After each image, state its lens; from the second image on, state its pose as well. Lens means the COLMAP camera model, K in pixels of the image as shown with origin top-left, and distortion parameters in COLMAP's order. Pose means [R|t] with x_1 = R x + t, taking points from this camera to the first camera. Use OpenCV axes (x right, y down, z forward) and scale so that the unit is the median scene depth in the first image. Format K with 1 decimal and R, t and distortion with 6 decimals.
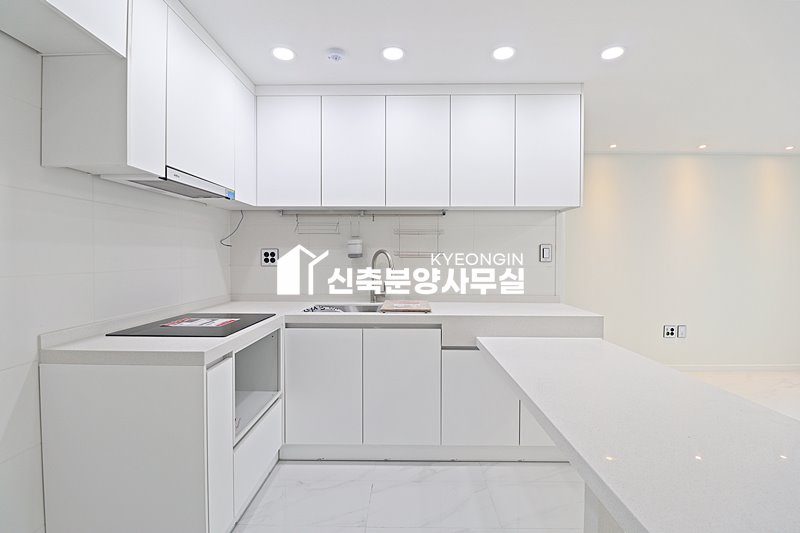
lens RADIAL K [[369.5, 0, 402.1], [0, 369.5, 262.2], [0, 0, 1]] dist [0.000505, -0.012798]
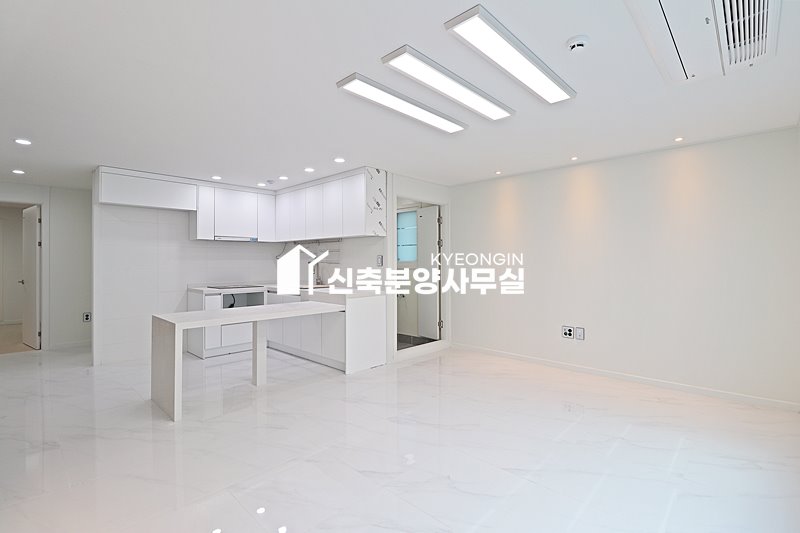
lens RADIAL K [[371.4, 0, 401.7], [0, 371.4, 261.1], [0, 0, 1]] dist [0.002673, -0.013381]
pose [[0.733106, -0.007356, -0.680075, 1.723069], [-0.004371, 0.999870, -0.015528, 0.002506], [0.680101, 0.014356, 0.732978, -0.180379]]
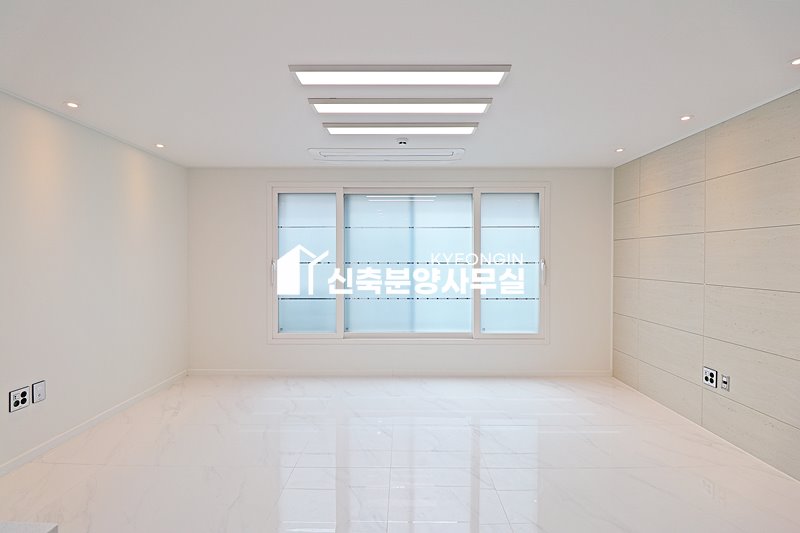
lens RADIAL K [[369.5, 0, 402.1], [0, 369.5, 262.2], [0, 0, 1]] dist [0.000505, -0.012798]
pose [[-0.014273, -0.013763, 0.999803, 0.218055], [0.013473, 0.999812, 0.013956, -0.047665], [-0.999807, 0.013669, -0.014085, 0.608918]]
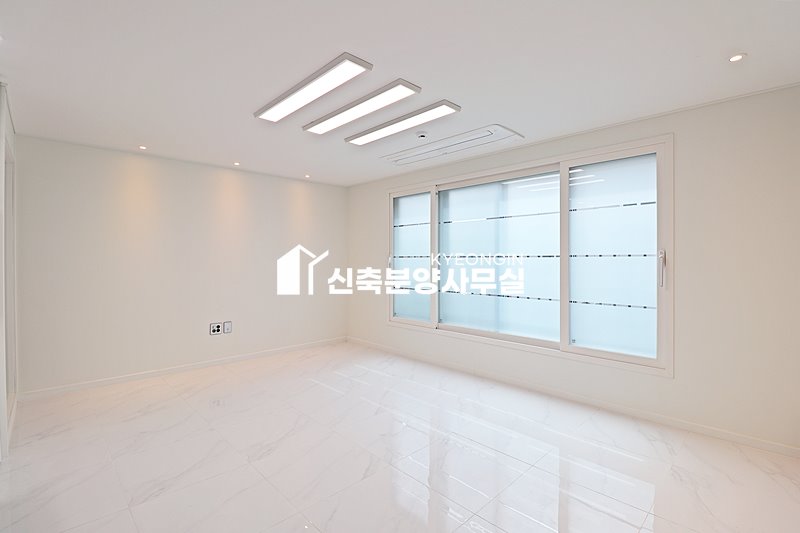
lens RADIAL K [[369.5, 0, 402.1], [0, 369.5, 262.2], [0, 0, 1]] dist [0.000505, -0.012798]
pose [[0.699408, -0.012391, 0.714616, 0.518652], [0.013921, 0.999896, 0.003713, -0.008750], [-0.714587, 0.007351, 0.699508, -0.253504]]
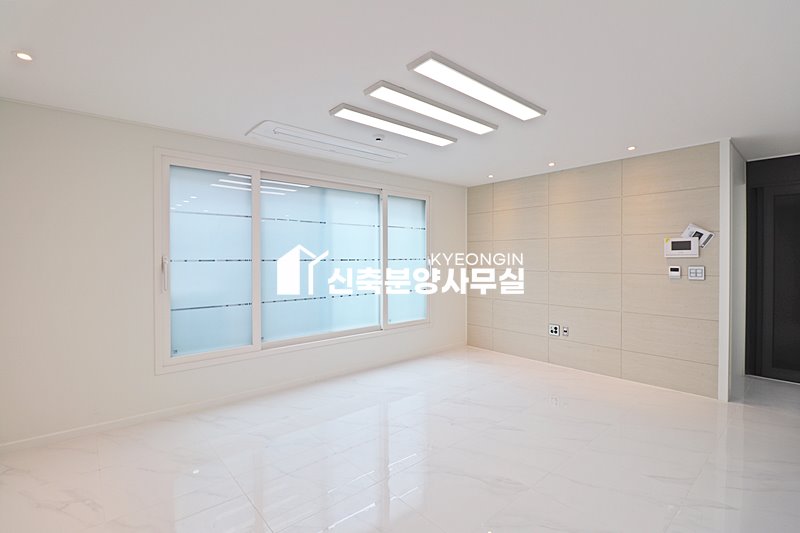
lens RADIAL K [[371.4, 0, 401.7], [0, 371.4, 261.1], [0, 0, 1]] dist [0.002673, -0.013381]
pose [[-0.668992, -0.007442, 0.743232, 0.479008], [0.010529, 0.999755, 0.019489, -0.043496], [-0.743195, 0.020863, -0.668750, 1.387121]]
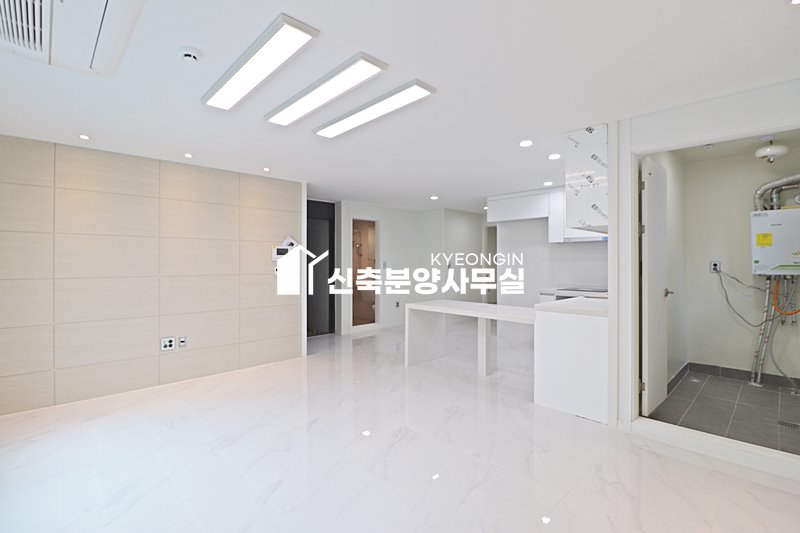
lens RADIAL K [[371.4, 0, 401.7], [0, 371.4, 261.1], [0, 0, 1]] dist [0.002673, -0.013381]
pose [[-0.707364, -0.006404, -0.706821, 1.707249], [-0.011646, 0.999929, 0.002595, -0.028628], [0.706754, 0.010068, -0.707388, 1.424310]]
